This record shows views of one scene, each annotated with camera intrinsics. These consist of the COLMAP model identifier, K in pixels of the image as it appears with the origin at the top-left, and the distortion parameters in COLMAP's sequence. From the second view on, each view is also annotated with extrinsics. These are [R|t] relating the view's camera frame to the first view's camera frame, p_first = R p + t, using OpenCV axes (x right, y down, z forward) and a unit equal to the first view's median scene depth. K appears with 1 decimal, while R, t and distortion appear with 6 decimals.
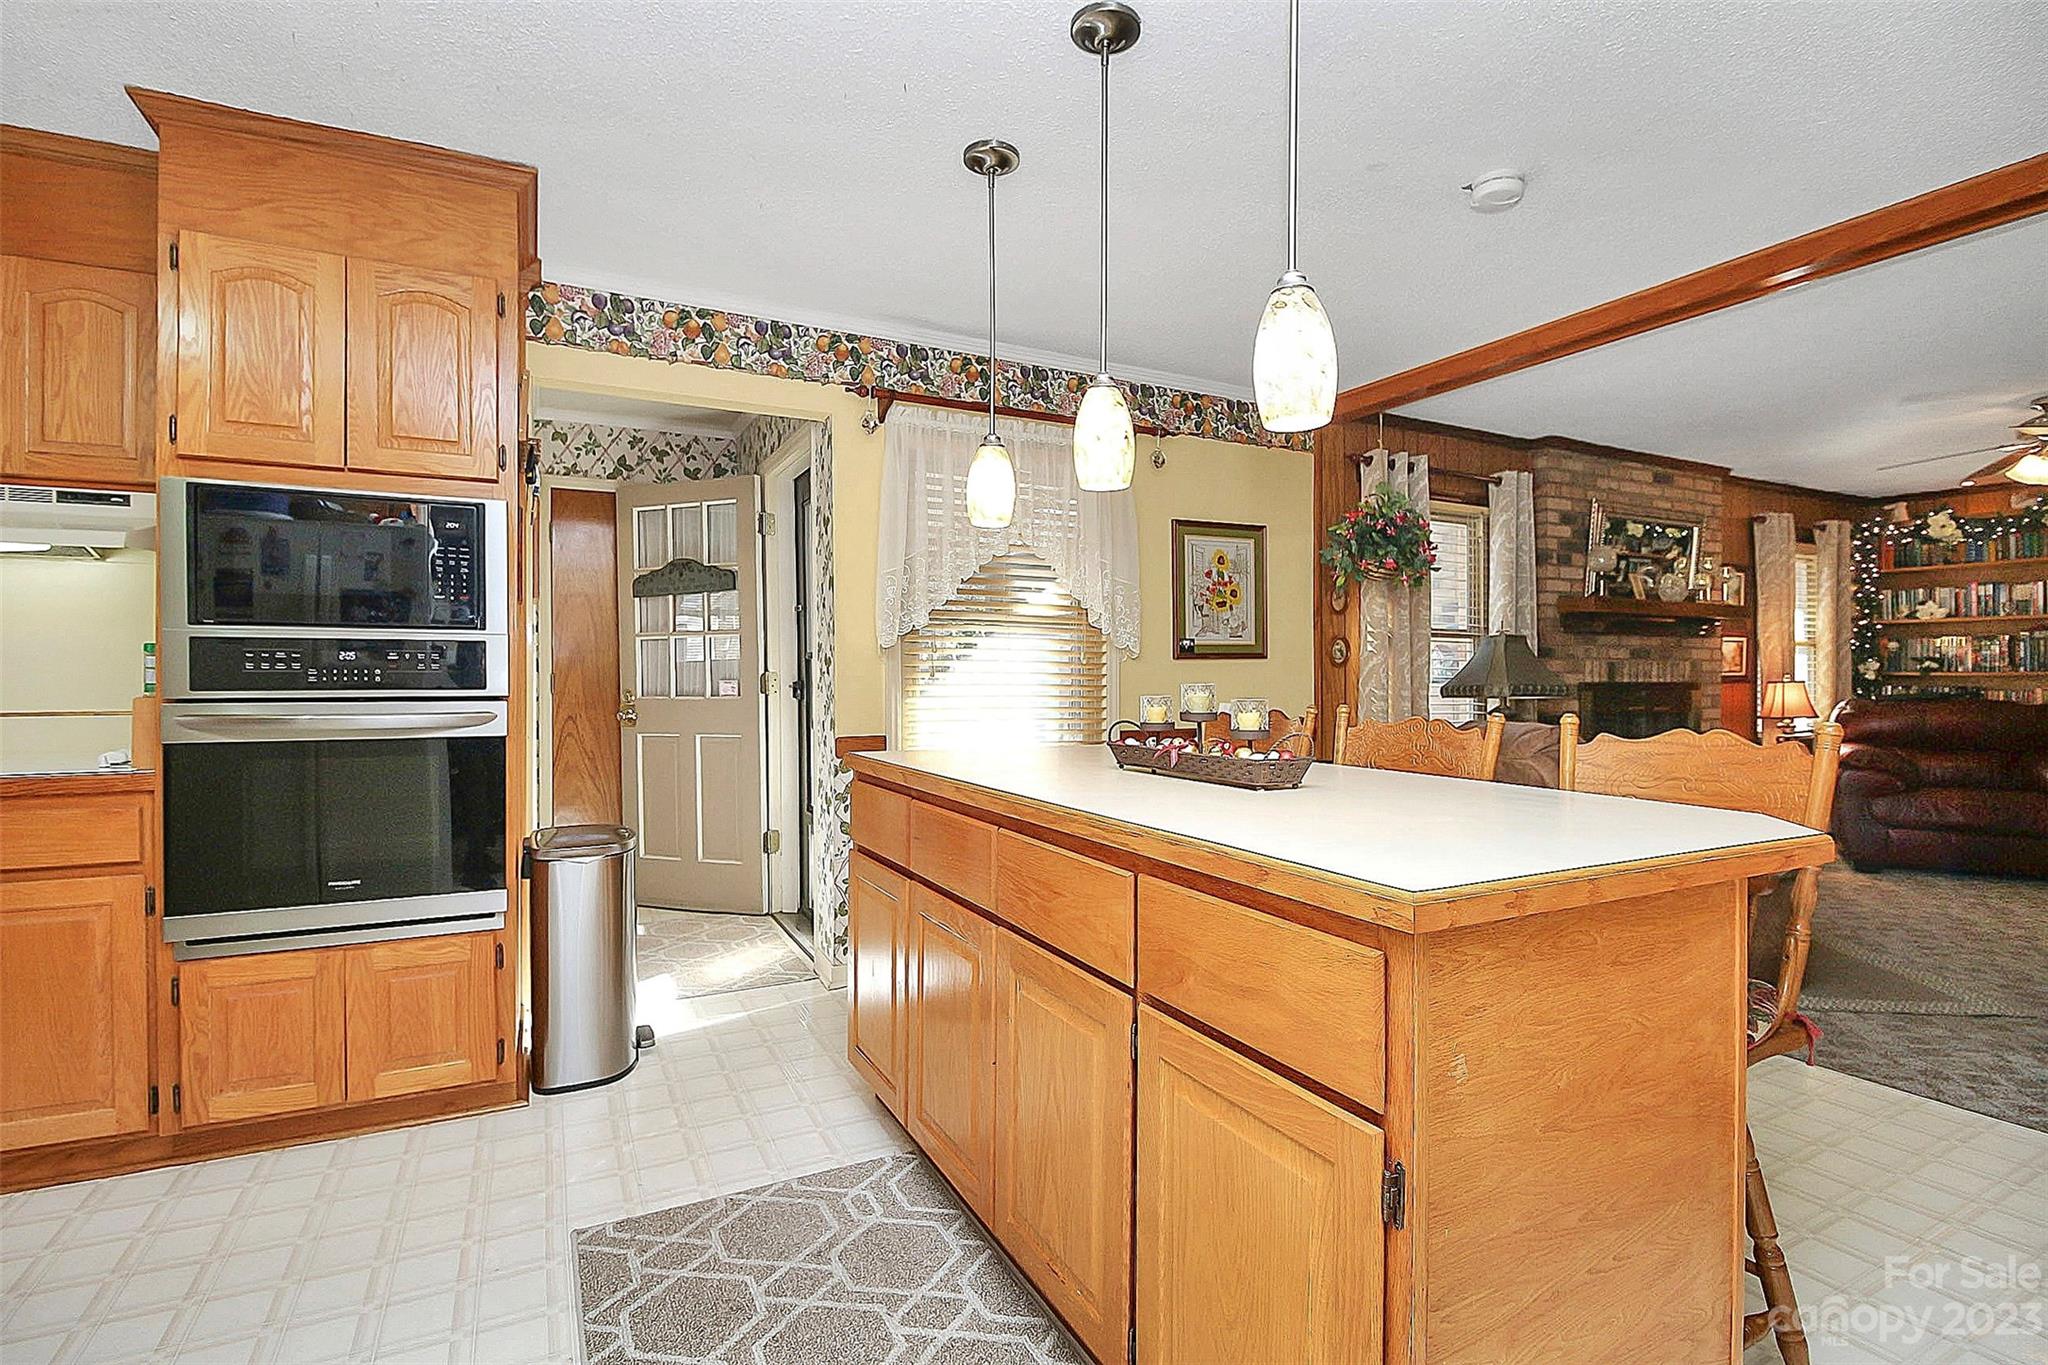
lens RADIAL K [[951.5, 0, 1026.0], [0, 951.5, 667.1], [0, 0, 1]] dist [-0.000008, -0.013085]
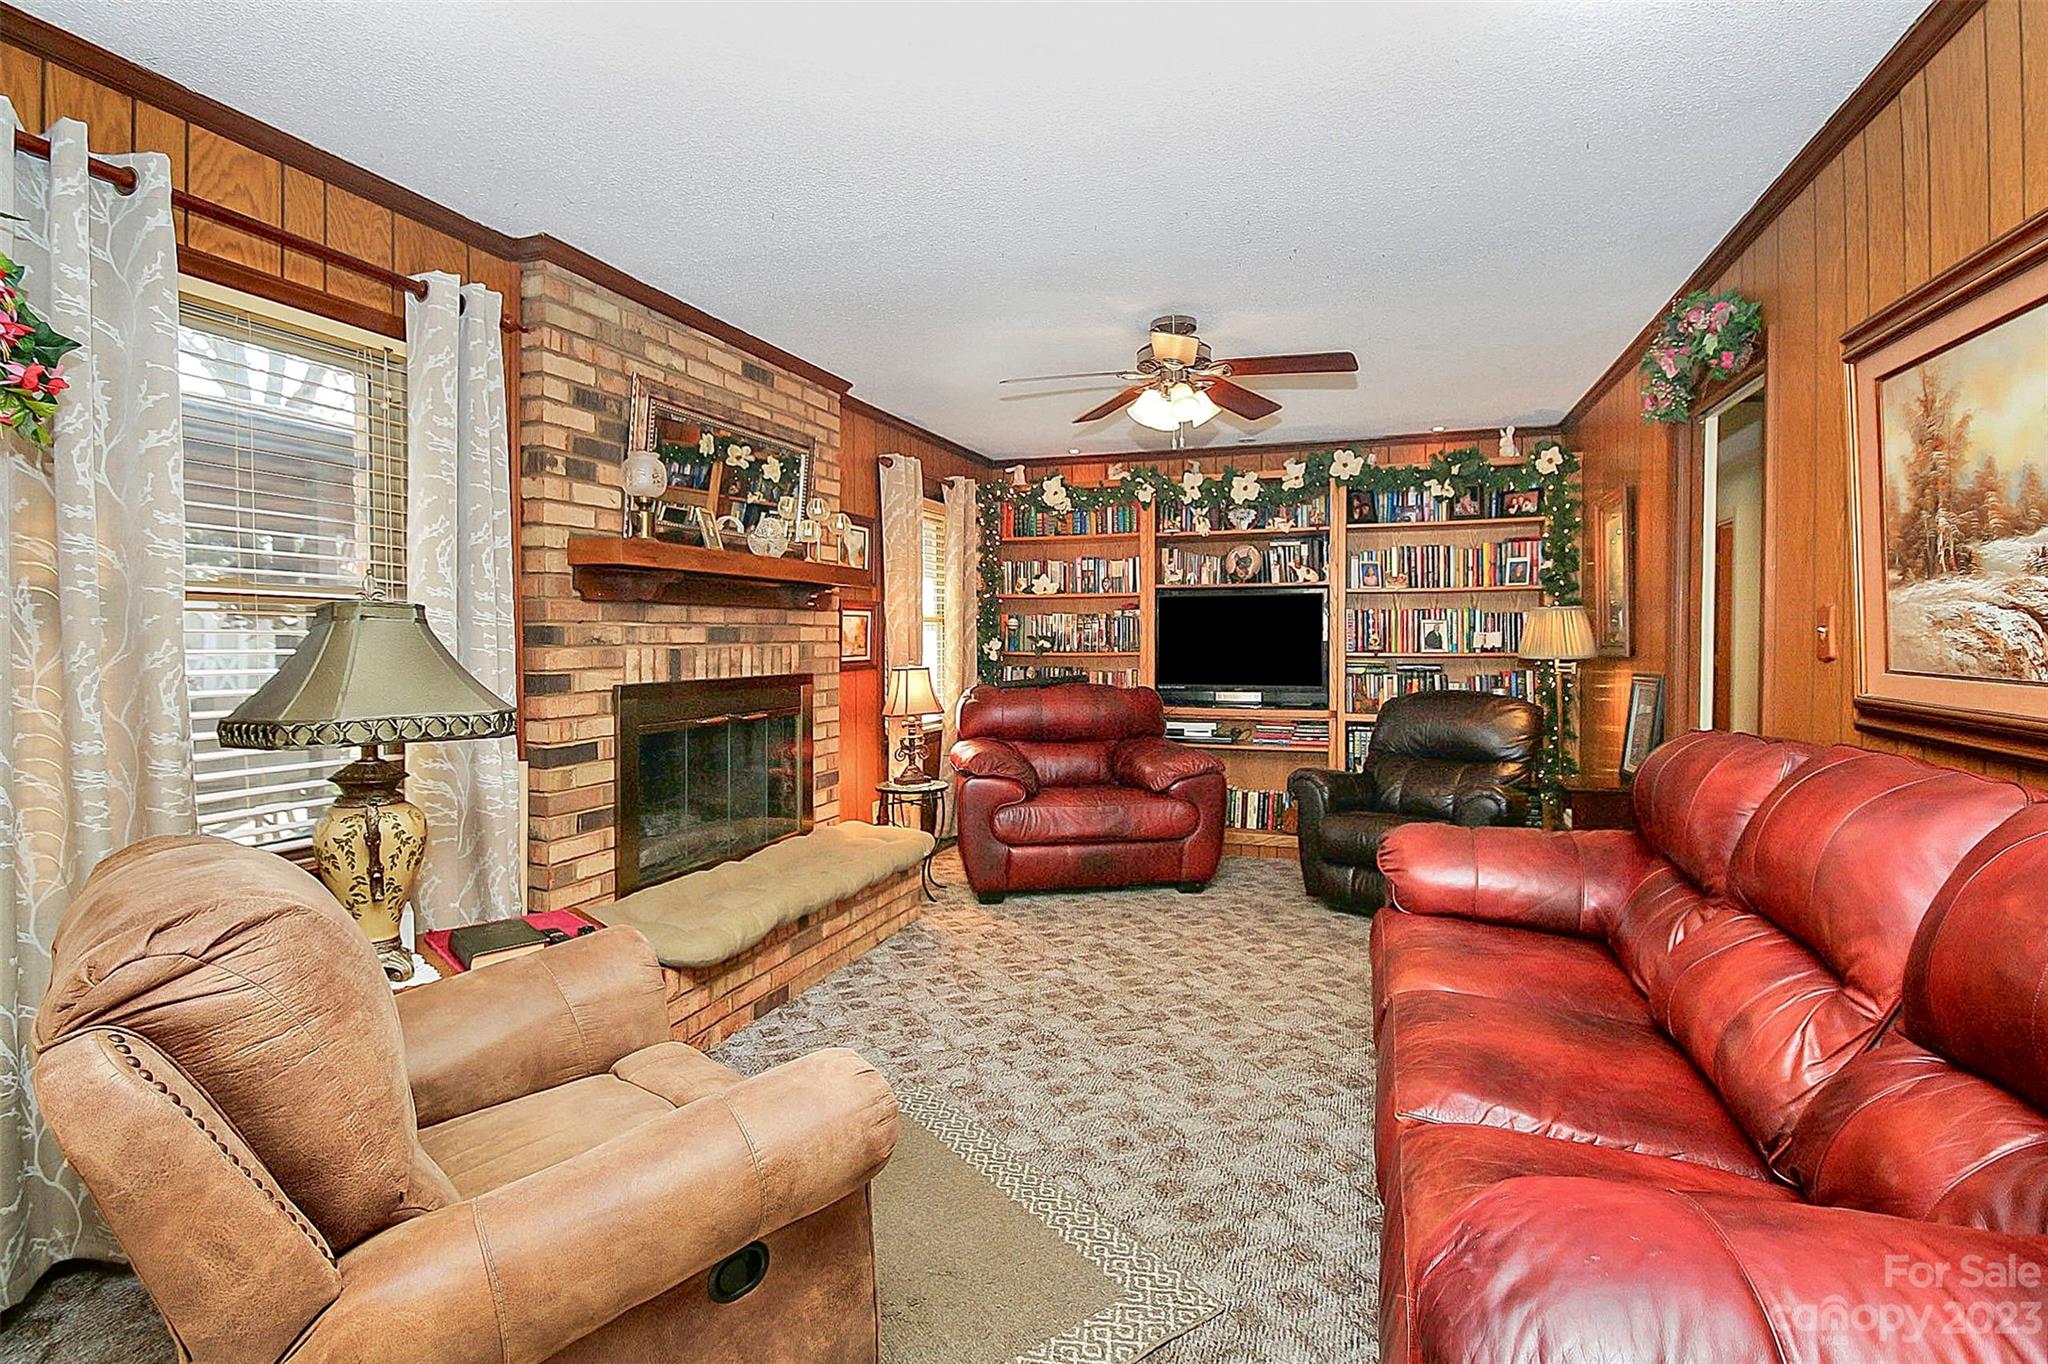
lens RADIAL K [[963.6, 0, 1043.1], [0, 963.6, 660.9], [0, 0, 1]] dist [-0.000810, -0.013547]
pose [[0.710768, -0.020022, 0.703142, 0.385172], [-0.002291, 0.999524, 0.030778, -0.019456], [-0.703423, -0.023487, 0.710383, 0.427973]]
